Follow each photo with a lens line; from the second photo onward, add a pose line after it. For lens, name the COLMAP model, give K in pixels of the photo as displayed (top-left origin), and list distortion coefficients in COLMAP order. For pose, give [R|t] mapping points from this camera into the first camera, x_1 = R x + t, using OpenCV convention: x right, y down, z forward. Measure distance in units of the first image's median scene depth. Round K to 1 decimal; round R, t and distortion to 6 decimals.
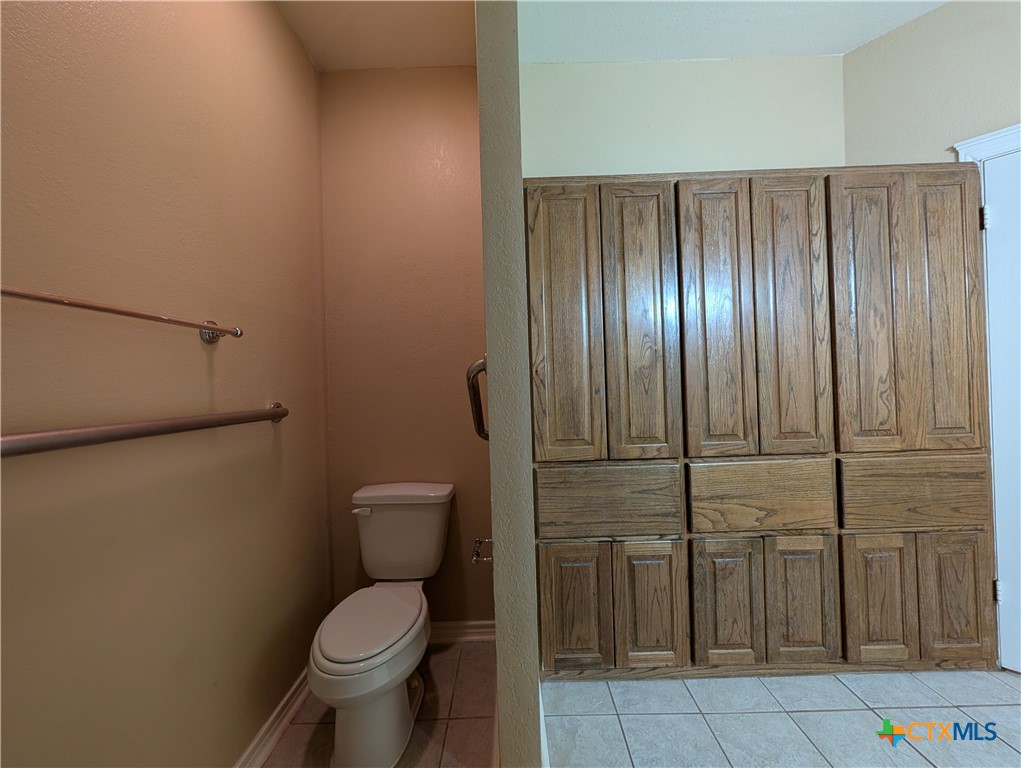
lens RADIAL K [[385.4, 0, 510.5], [0, 385.4, 384.4], [0, 0, 1]] dist [0.002844, 0.000038]
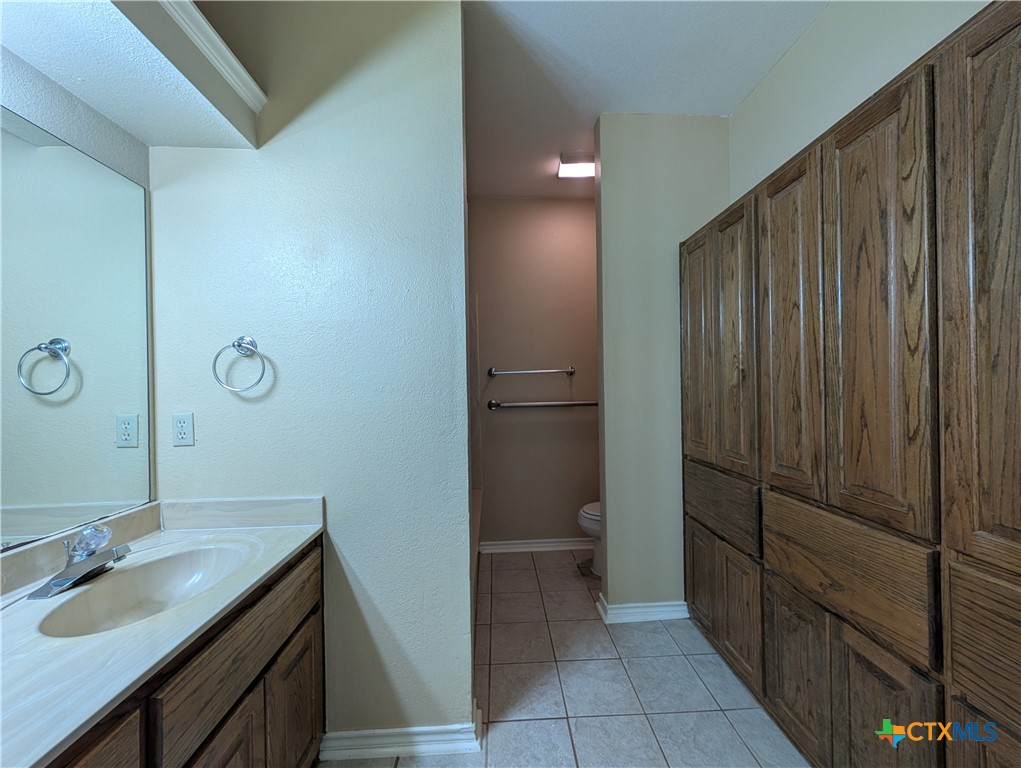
lens RADIAL K [[385.4, 0, 512.1], [0, 385.4, 384.3], [0, 0, 1]] dist [0.002844, 0.000038]
pose [[0.046835, 0.024595, -0.998600, 1.381041], [0.015491, 0.999559, 0.025345, -0.086059], [0.998783, -0.016656, 0.046433, 0.344518]]
